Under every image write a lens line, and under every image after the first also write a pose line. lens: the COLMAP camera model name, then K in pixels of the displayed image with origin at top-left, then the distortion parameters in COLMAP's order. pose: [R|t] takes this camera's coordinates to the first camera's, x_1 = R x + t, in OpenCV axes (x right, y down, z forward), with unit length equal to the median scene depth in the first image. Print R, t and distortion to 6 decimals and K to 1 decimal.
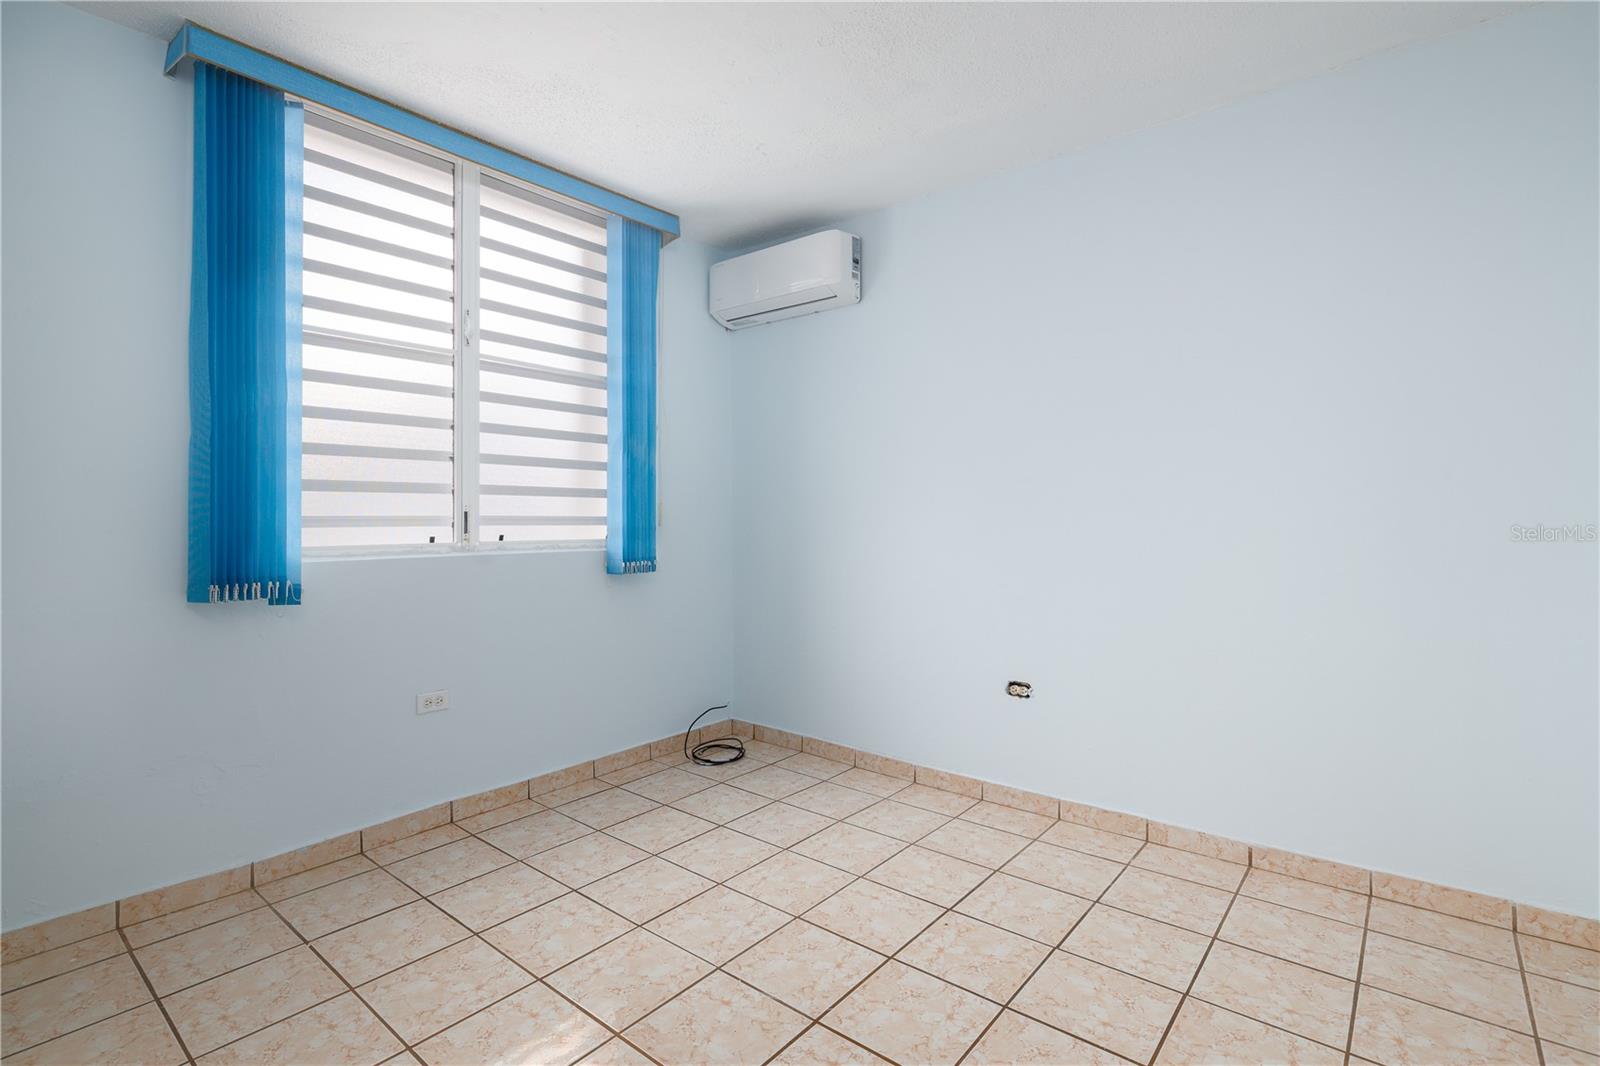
lens RADIAL K [[761.9, 0, 798.2], [0, 761.9, 525.6], [0, 0, 1]] dist [0.016298, -0.000058]
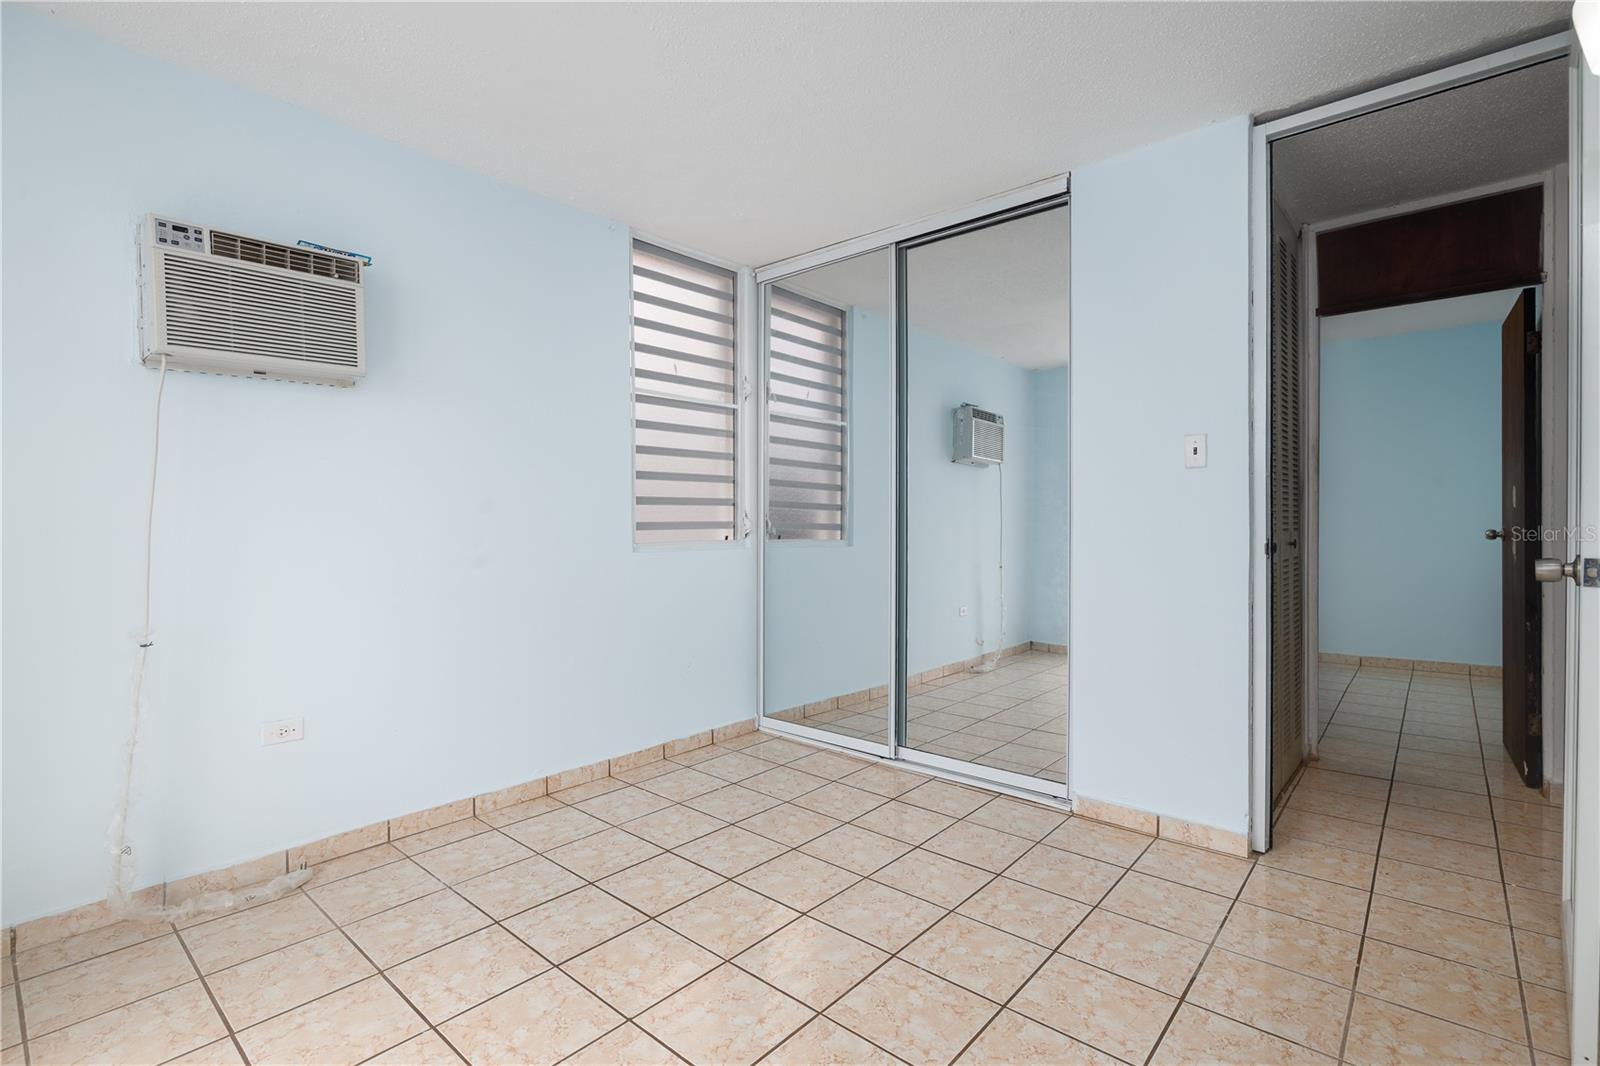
lens RADIAL K [[760.6, 0, 765.1], [0, 760.6, 539.7], [0, 0, 1]] dist [-0.029699, 0.009406]
pose [[0.999001, 0.000983, -0.044685, -0.087131], [-0.000593, 0.999962, 0.008744, 0.002105], [0.044692, -0.008709, 0.998963, -0.105720]]
